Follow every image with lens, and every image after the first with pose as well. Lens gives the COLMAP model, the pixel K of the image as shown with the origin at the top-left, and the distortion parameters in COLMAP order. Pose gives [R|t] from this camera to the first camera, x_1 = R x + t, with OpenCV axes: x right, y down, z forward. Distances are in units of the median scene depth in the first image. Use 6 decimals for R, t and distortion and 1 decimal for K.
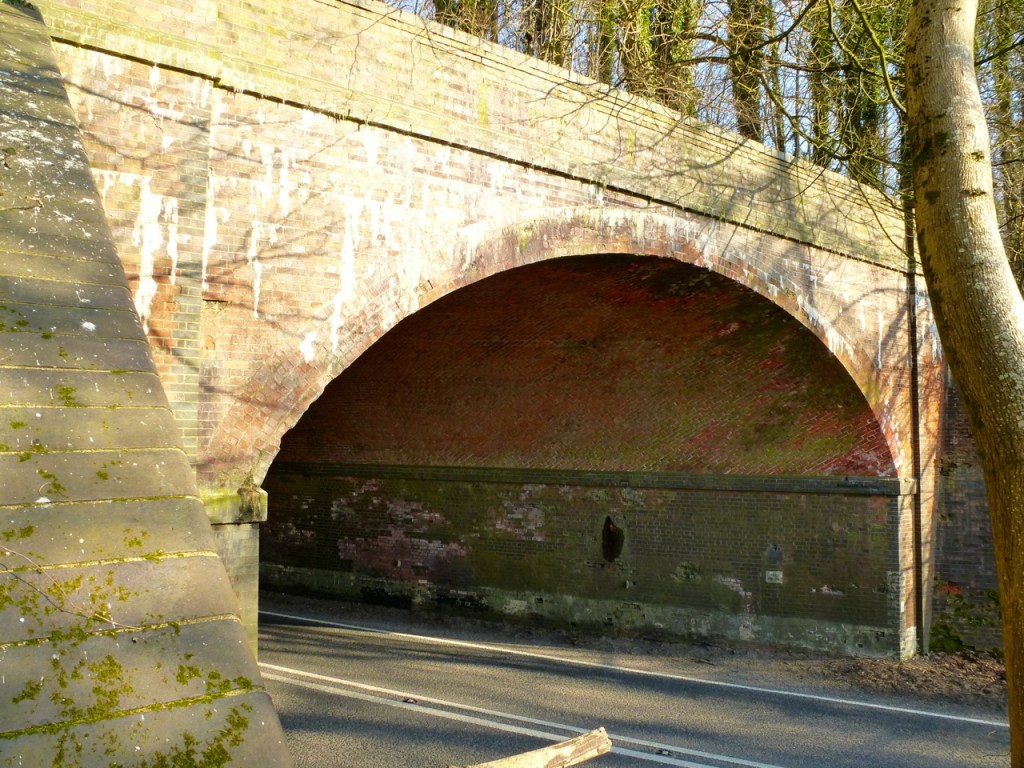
lens RADIAL K [[736.8, 0, 505.6], [0, 736.8, 387.1], [0, 0, 1]] dist [-0.077517, 0.030358]
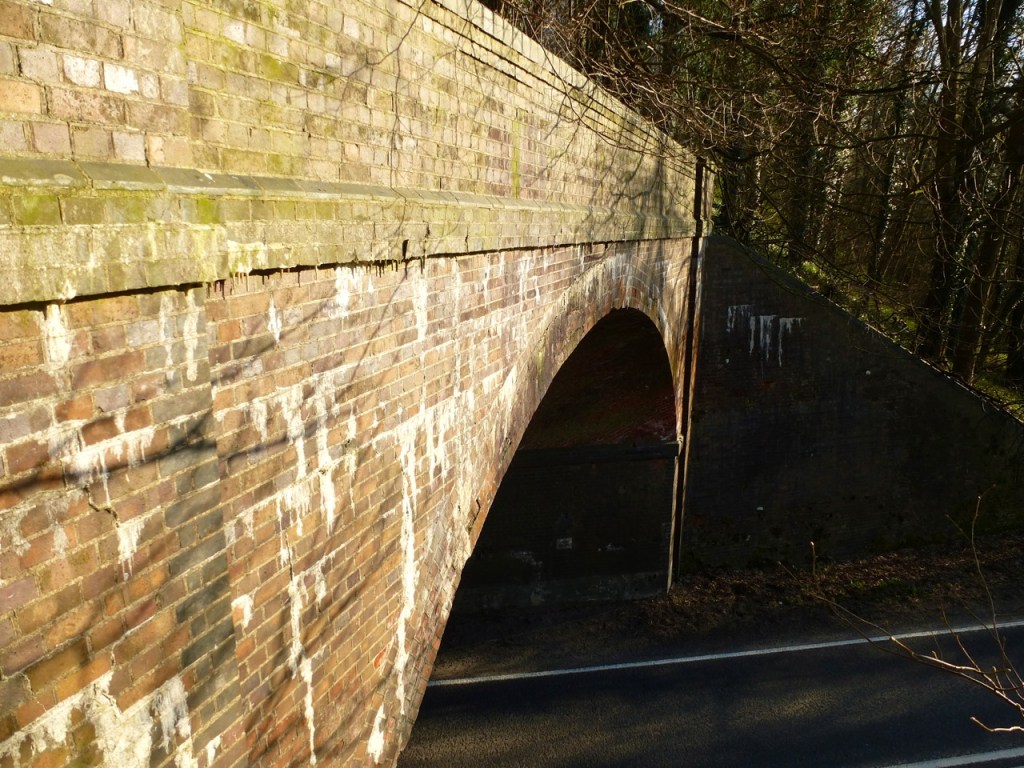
lens RADIAL K [[736.8, 0, 505.7], [0, 736.8, 382.7], [0, 0, 1]] dist [-0.077517, 0.030358]
pose [[0.812688, -0.138325, 0.566043, -0.293112], [-0.034386, 0.958338, 0.283561, -0.290068], [-0.581684, -0.249910, 0.774073, 0.394351]]
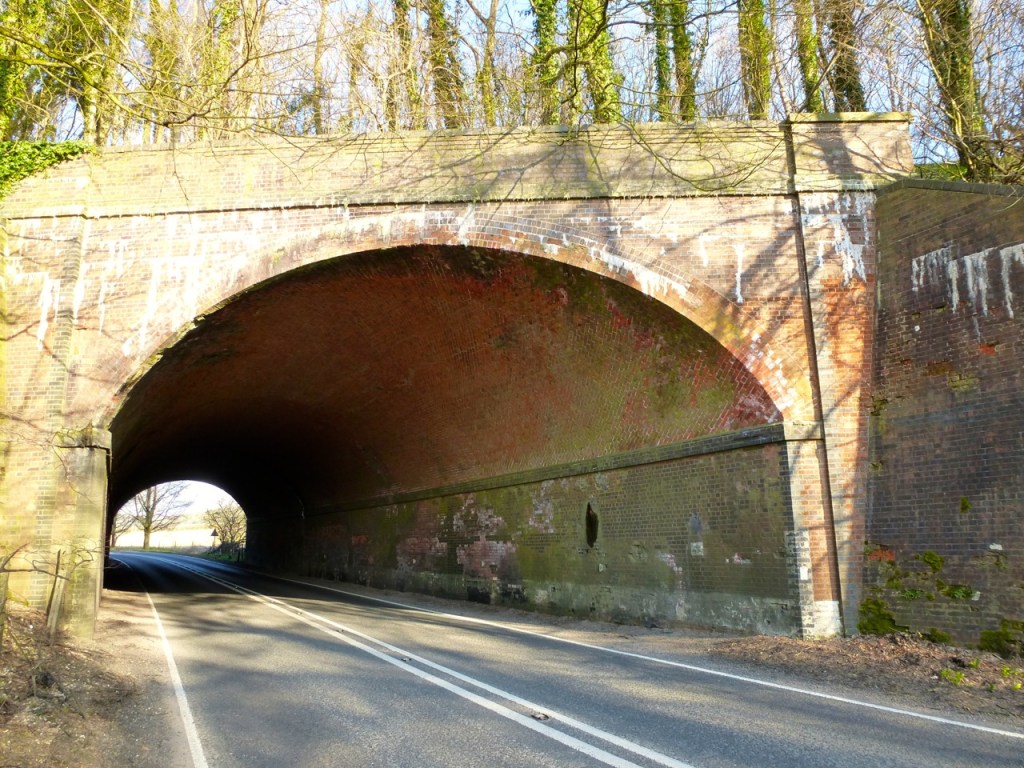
lens RADIAL K [[736.8, 0, 515.9], [0, 736.8, 388.8], [0, 0, 1]] dist [-0.077517, 0.030358]
pose [[0.800526, -0.146569, -0.581099, 0.930962], [0.063713, 0.984951, -0.160659, 0.241869], [0.595902, 0.091588, 0.797817, 0.129131]]
